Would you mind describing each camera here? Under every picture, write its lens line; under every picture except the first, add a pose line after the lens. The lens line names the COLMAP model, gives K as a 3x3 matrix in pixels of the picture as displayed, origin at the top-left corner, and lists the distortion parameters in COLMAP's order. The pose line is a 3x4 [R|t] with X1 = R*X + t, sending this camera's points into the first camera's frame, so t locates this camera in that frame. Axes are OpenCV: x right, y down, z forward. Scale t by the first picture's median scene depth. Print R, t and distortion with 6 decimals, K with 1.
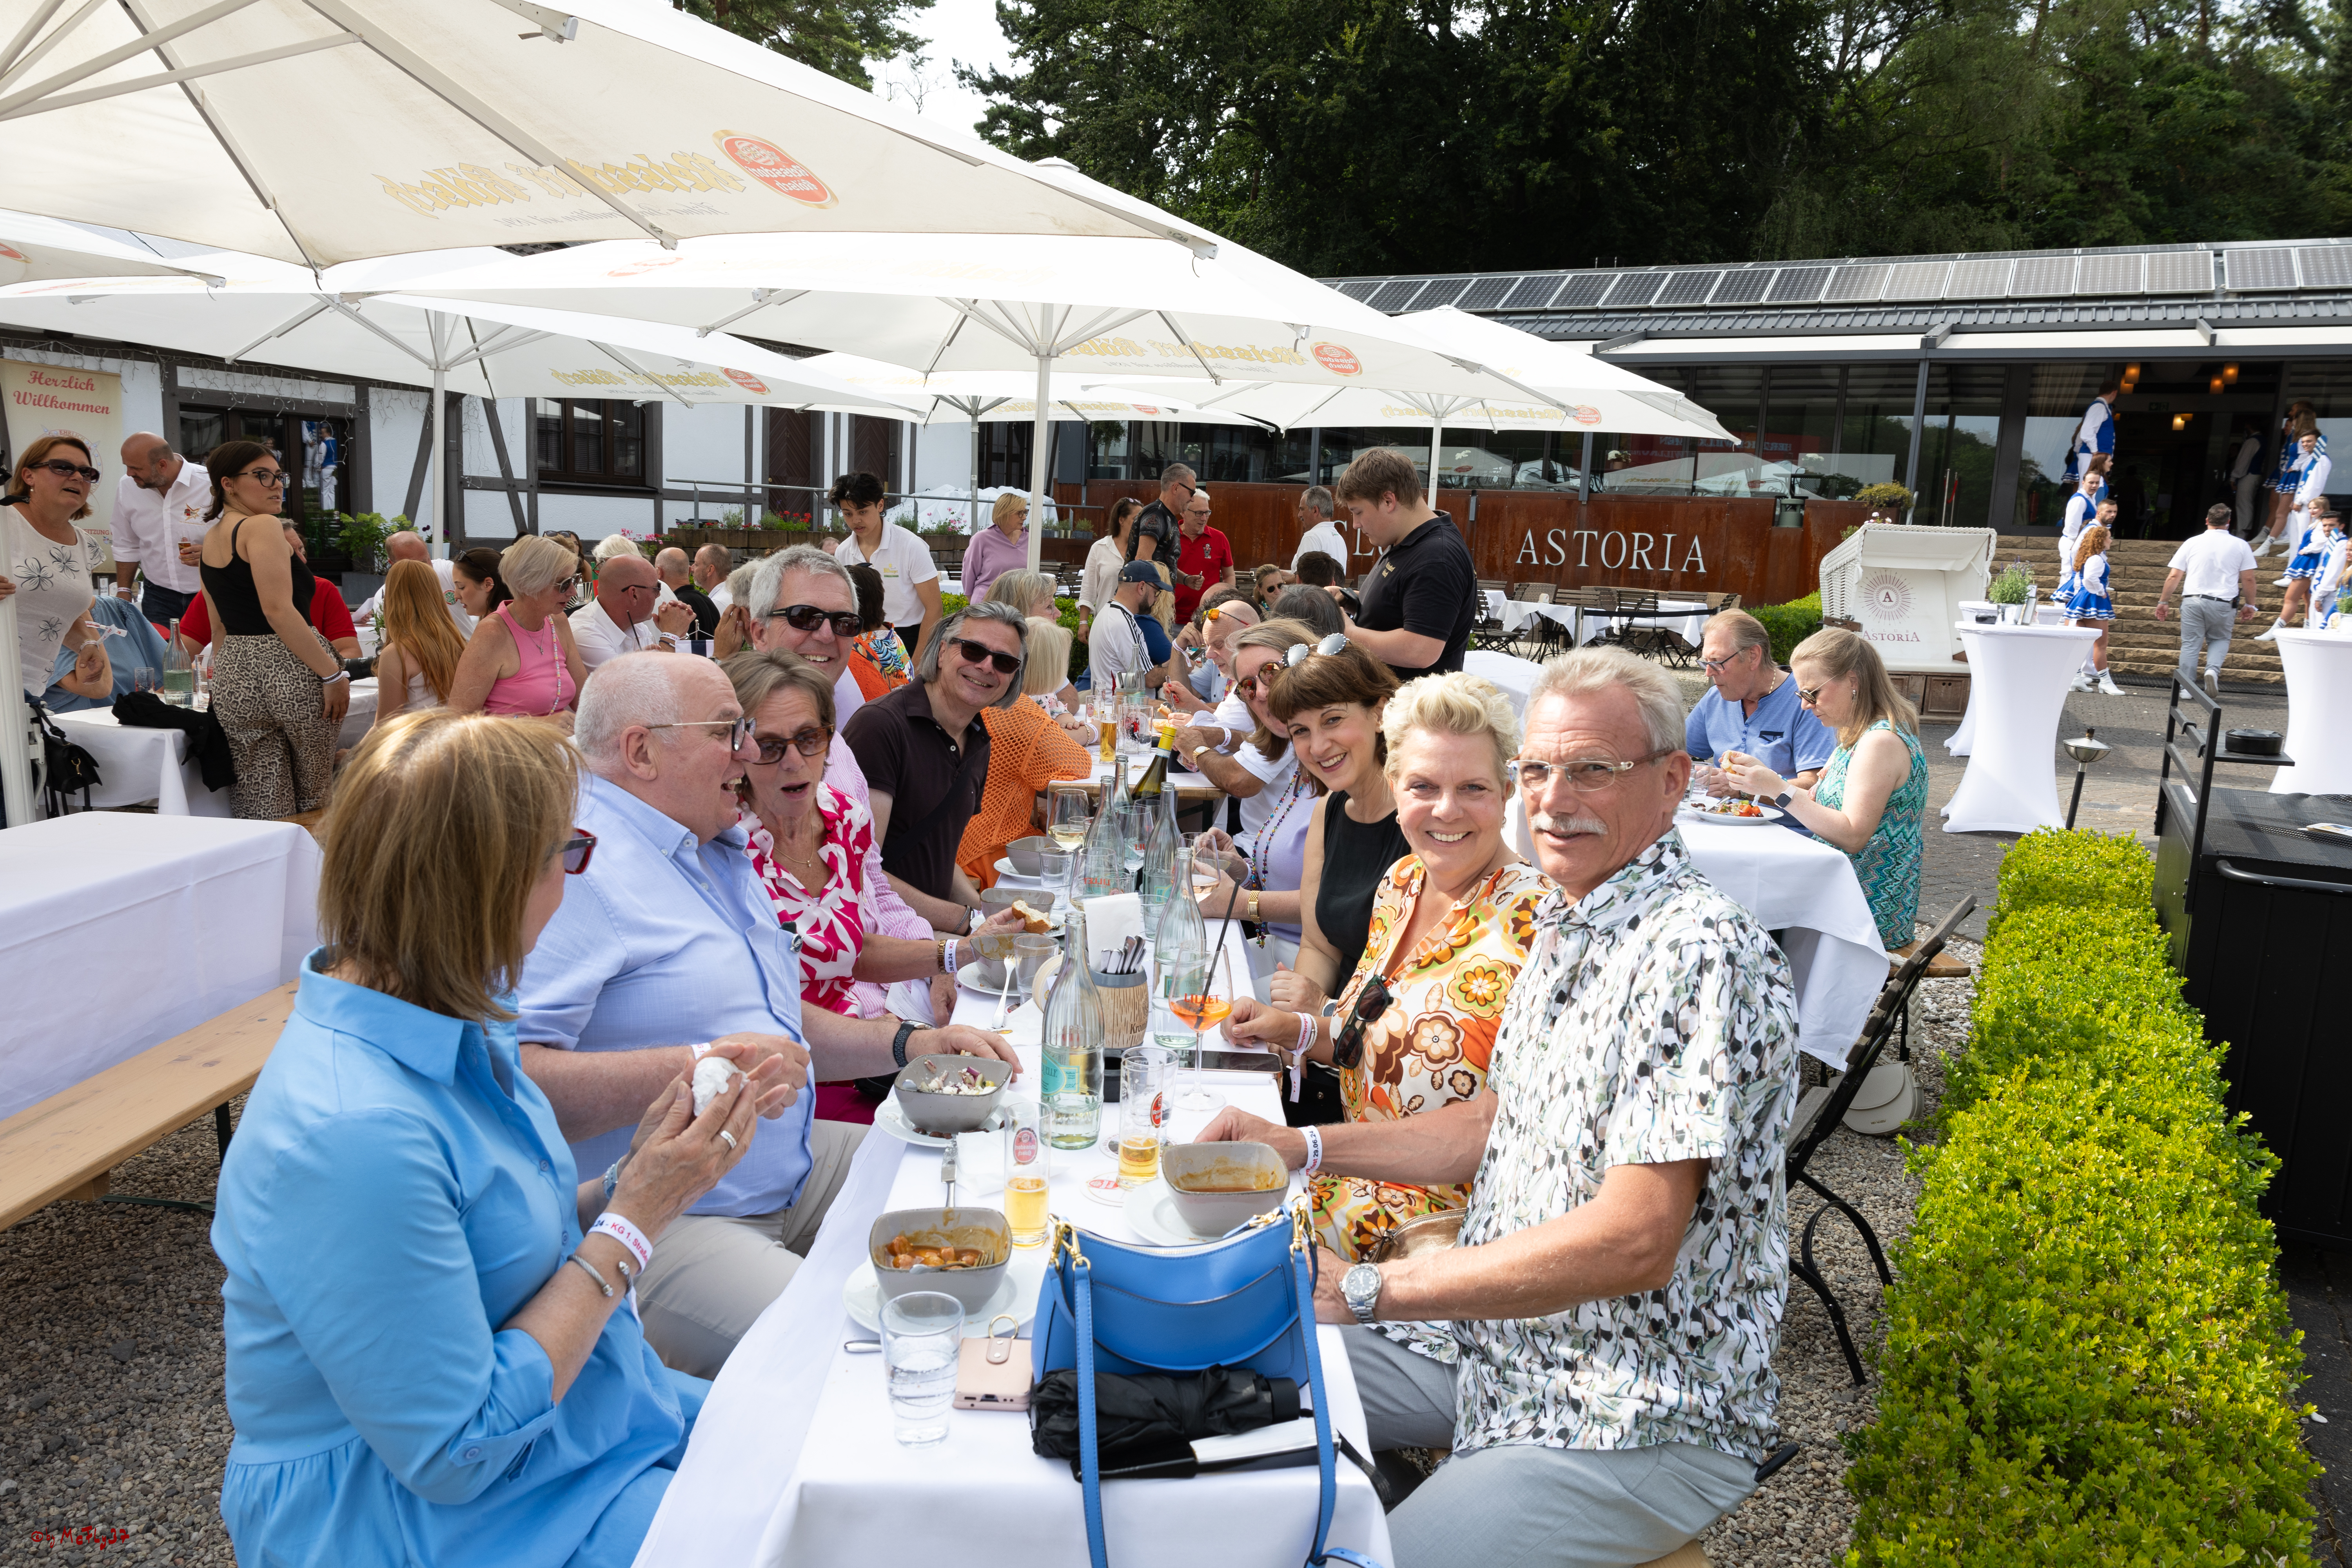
lens RADIAL K [[1538.0, 0, 1169.4], [0, 1538.0, 782.0], [0, 0, 1]] dist [-0.006441, 0.001824]
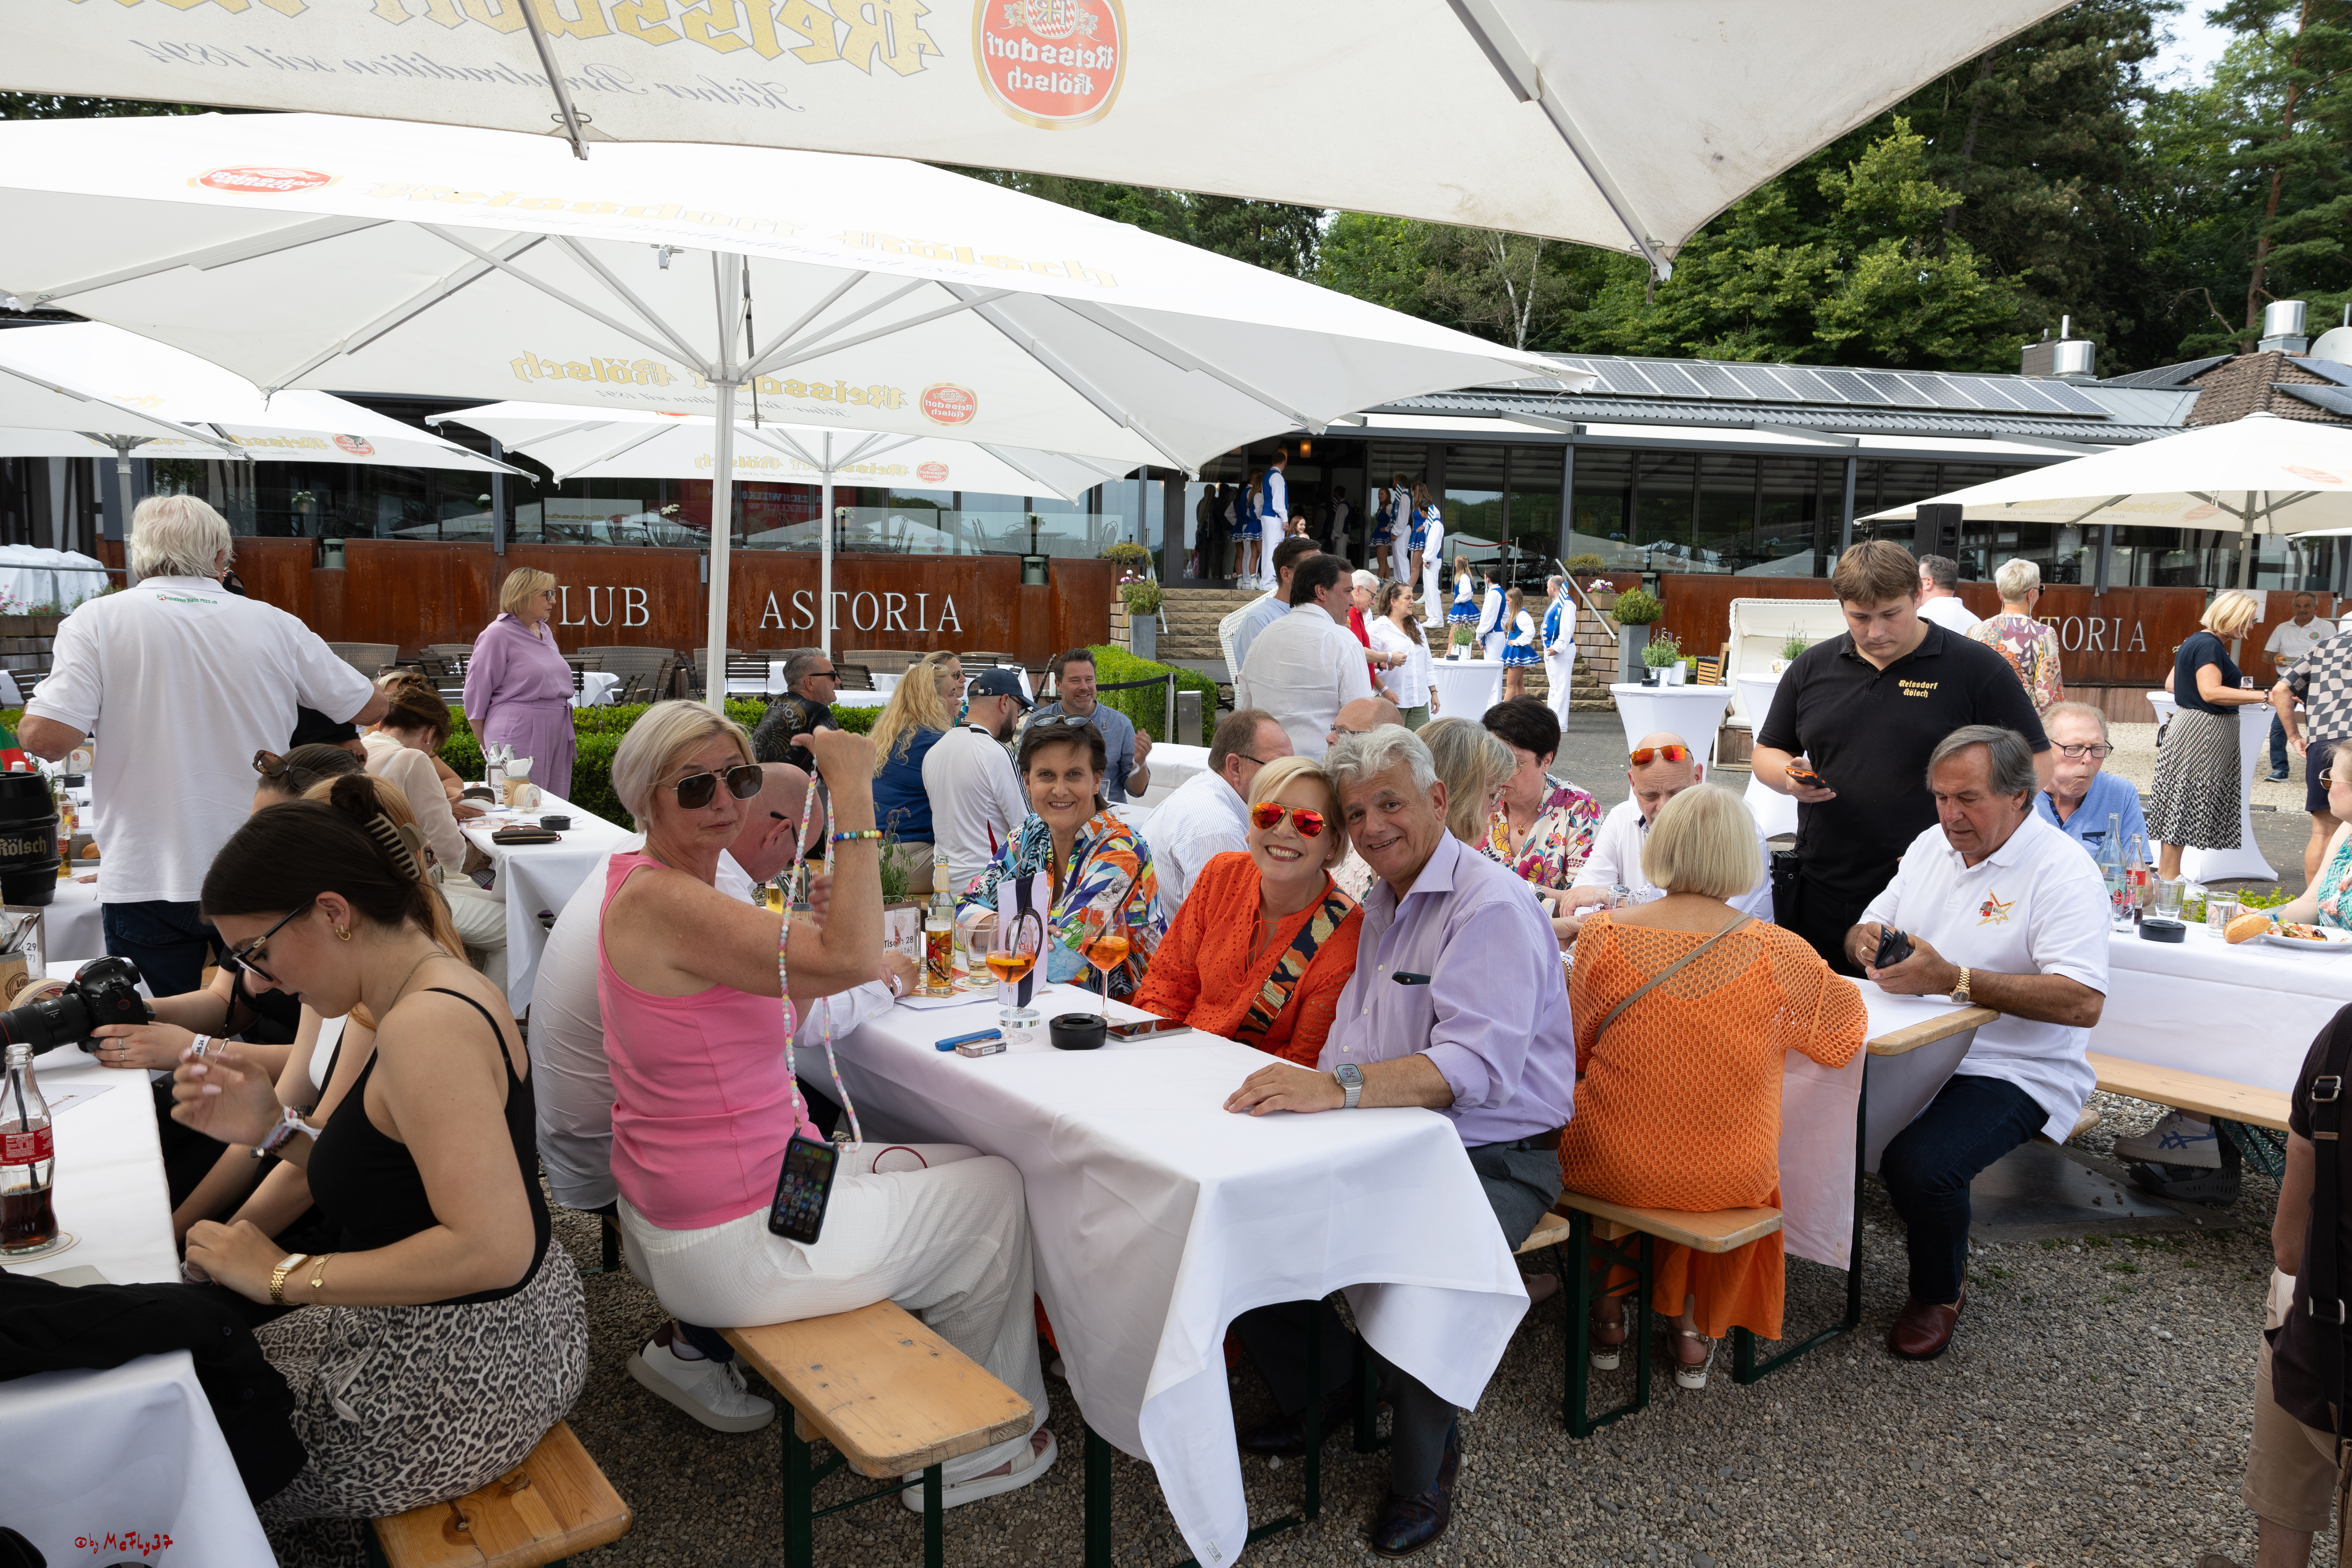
lens RADIAL K [[1538.0, 0, 1169.4], [0, 1538.0, 782.0], [0, 0, 1]] dist [-0.006441, 0.001824]
pose [[0.774149, -0.099108, 0.625197, -0.434811], [0.116371, 0.993116, 0.013336, -0.097963], [-0.622215, 0.062431, 0.780353, 0.398001]]
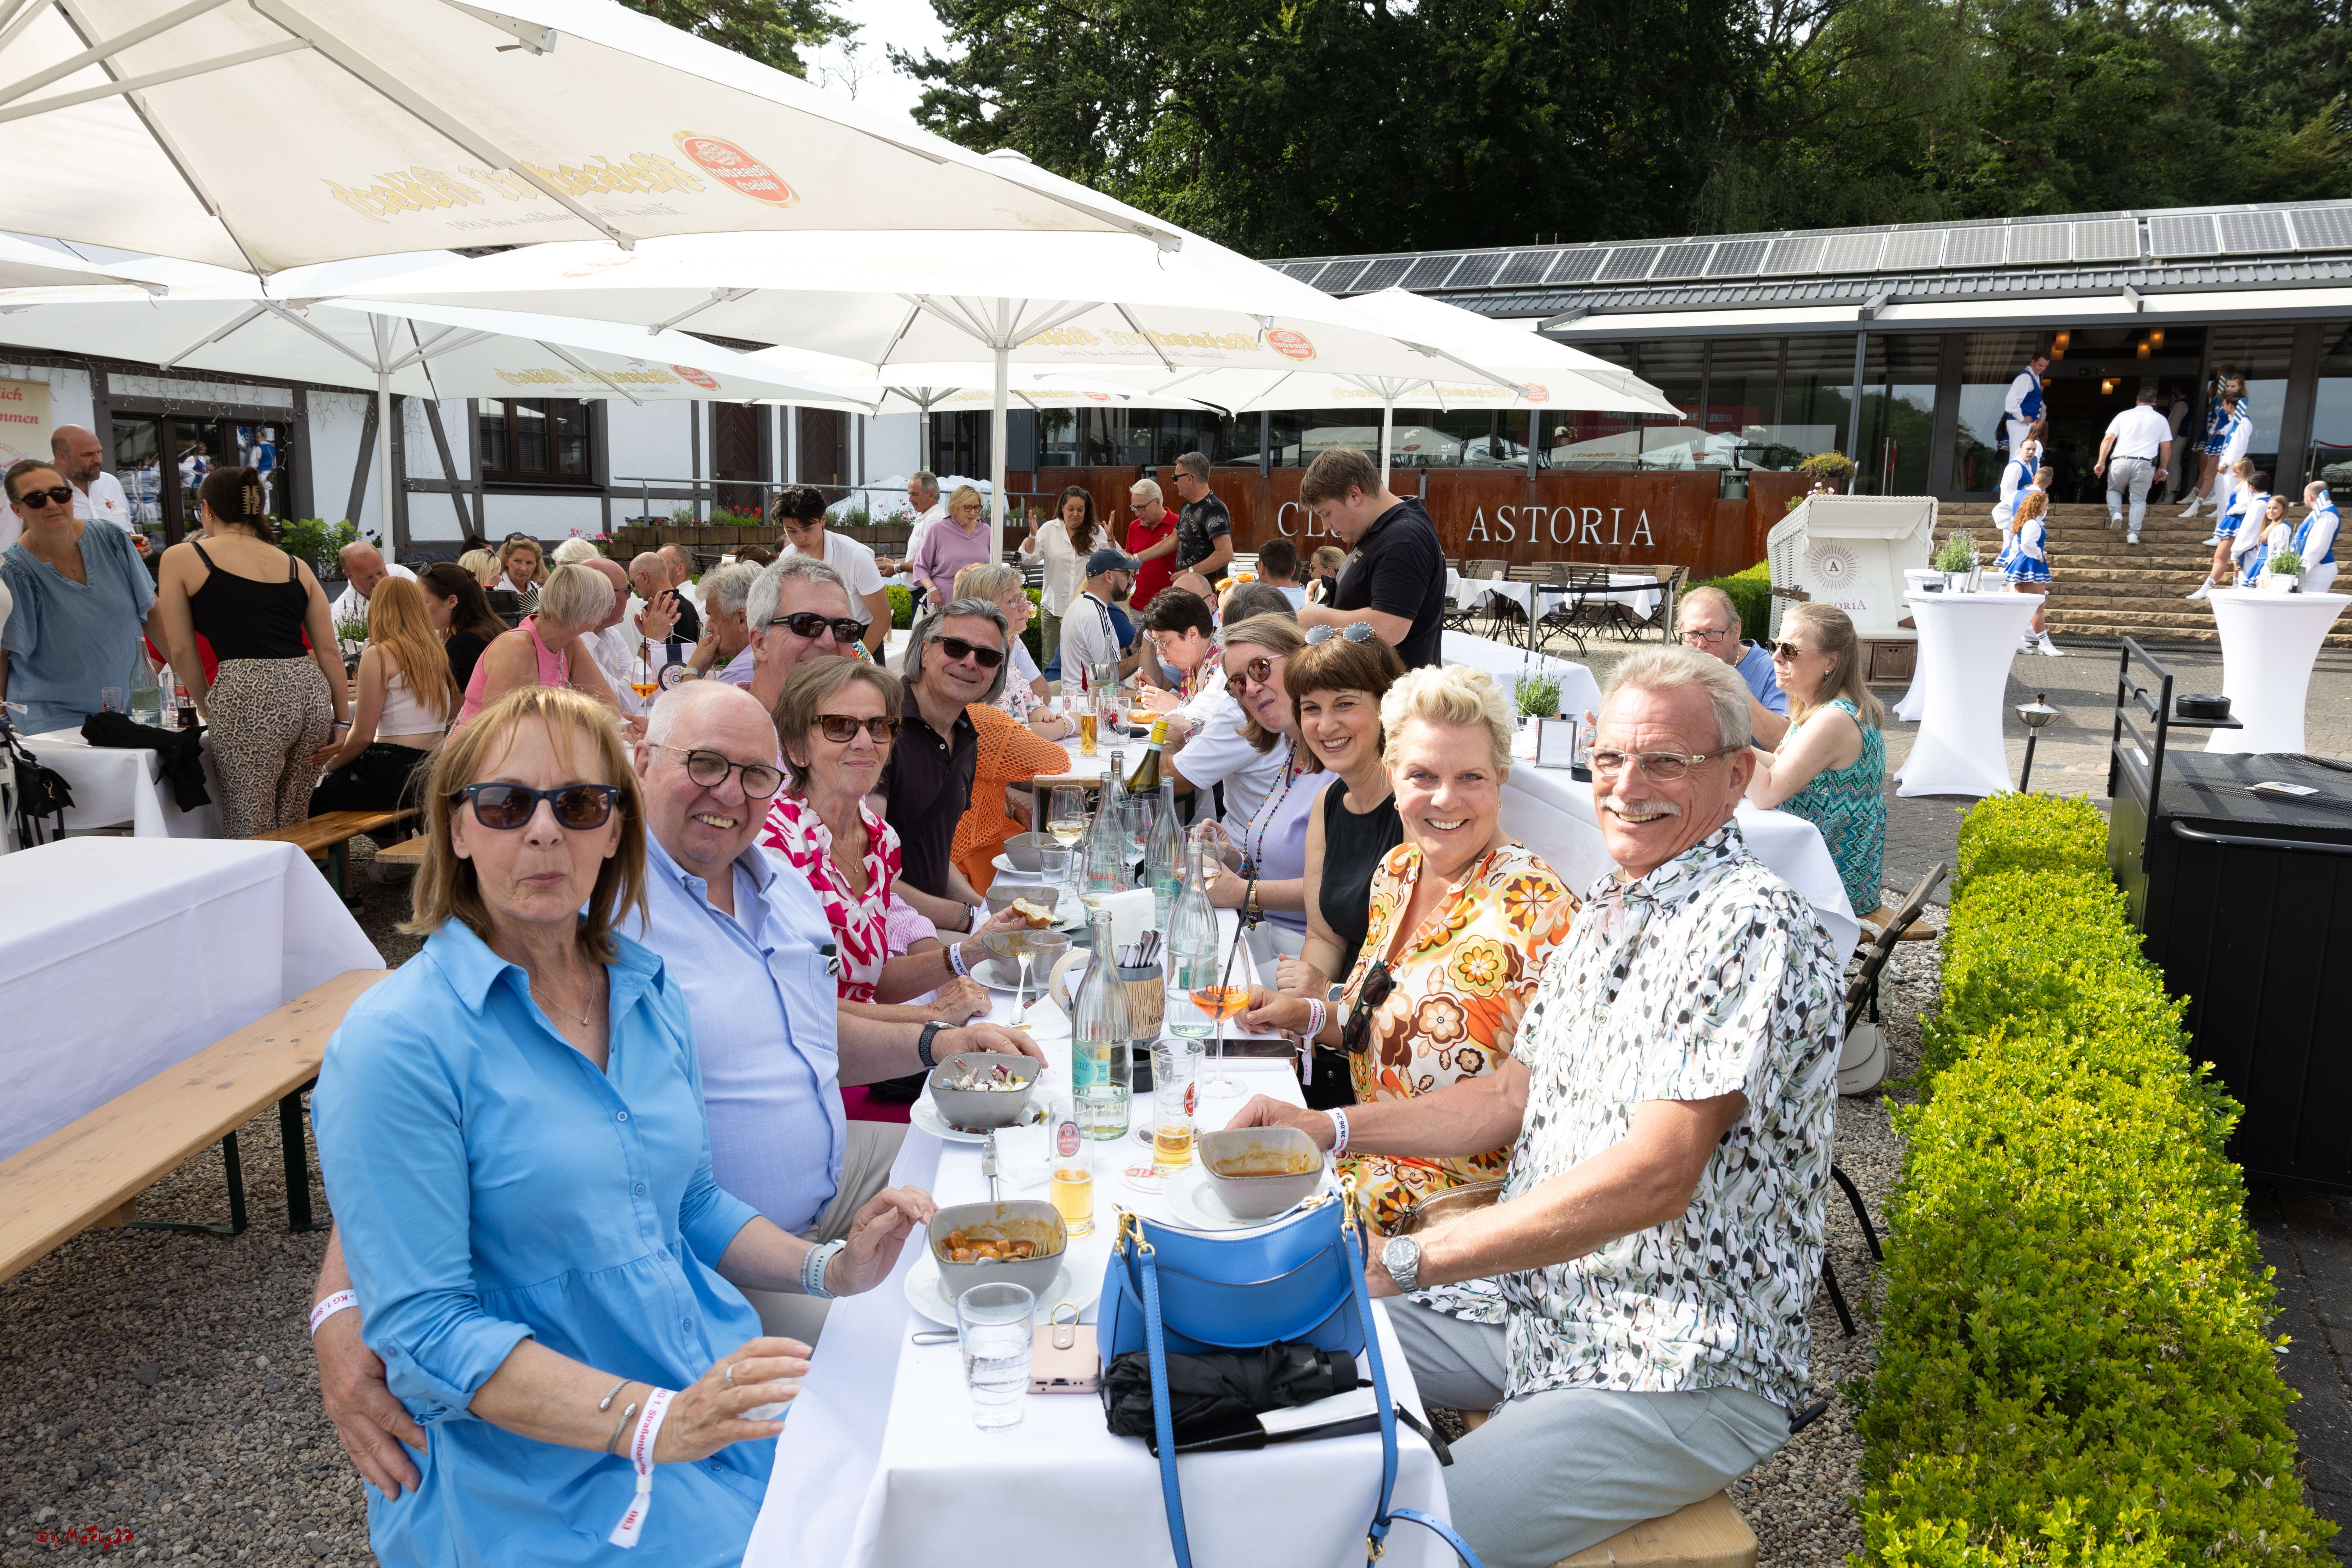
lens RADIAL K [[1539.2, 0, 1176.0], [0, 1539.2, 784.0], [0, 0, 1]] dist [-0.005484, 0.000602]
pose [[0.998961, -0.029625, 0.034639, -0.013000], [0.029204, 0.999494, 0.012590, -0.003252], [-0.034995, -0.011565, 0.999321, -0.008584]]
